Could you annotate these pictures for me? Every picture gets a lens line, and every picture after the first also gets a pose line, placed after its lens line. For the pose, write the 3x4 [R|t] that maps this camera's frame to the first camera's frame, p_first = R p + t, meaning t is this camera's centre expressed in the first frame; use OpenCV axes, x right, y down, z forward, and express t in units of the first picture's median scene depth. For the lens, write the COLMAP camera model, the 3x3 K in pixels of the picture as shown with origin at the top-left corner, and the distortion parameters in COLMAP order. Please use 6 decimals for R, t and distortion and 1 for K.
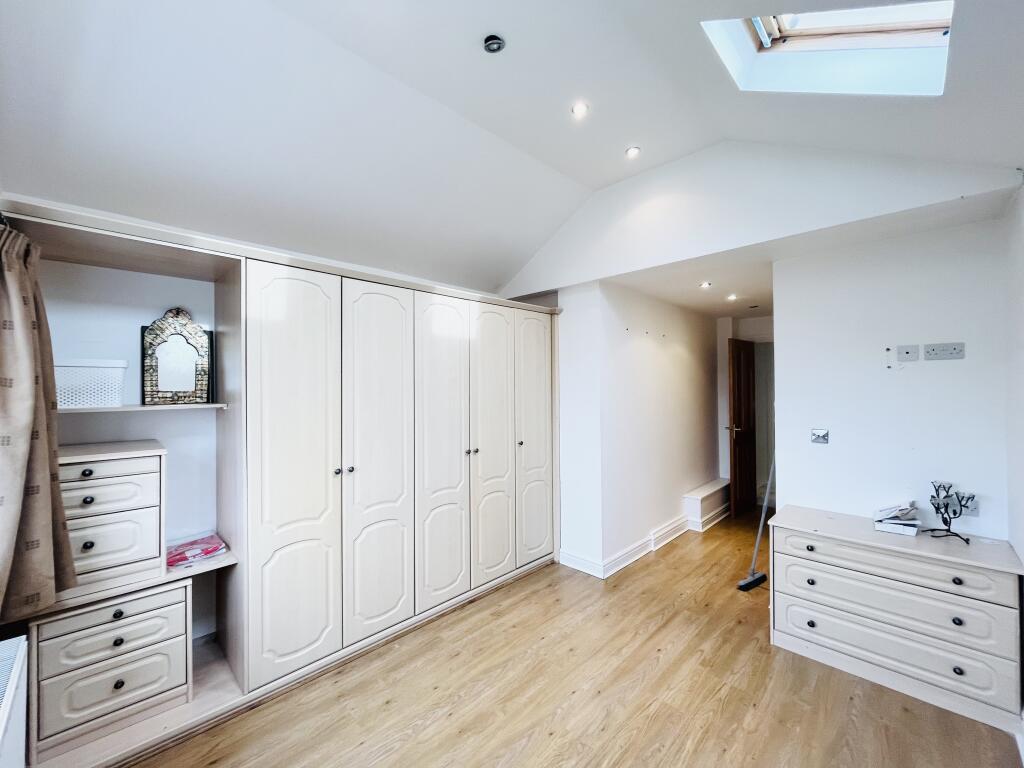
lens RADIAL K [[409.8, 0, 510.2], [0, 409.8, 385.1], [0, 0, 1]] dist [0.000364, -0.000664]
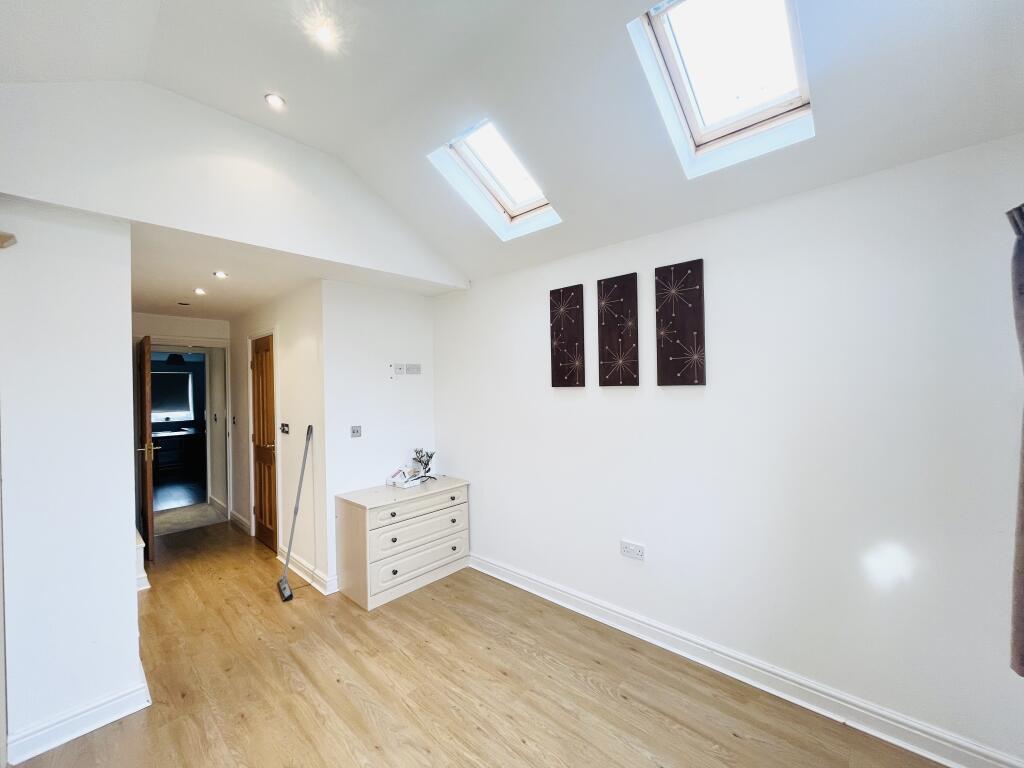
lens RADIAL K [[409.8, 0, 510.3], [0, 409.8, 385.2], [0, 0, 1]] dist [0.000364, -0.000664]
pose [[-0.033972, 0.008395, 0.999388, -0.615577], [0.015452, 0.999850, -0.007874, 0.001358], [-0.999303, 0.015175, -0.034096, 0.692092]]
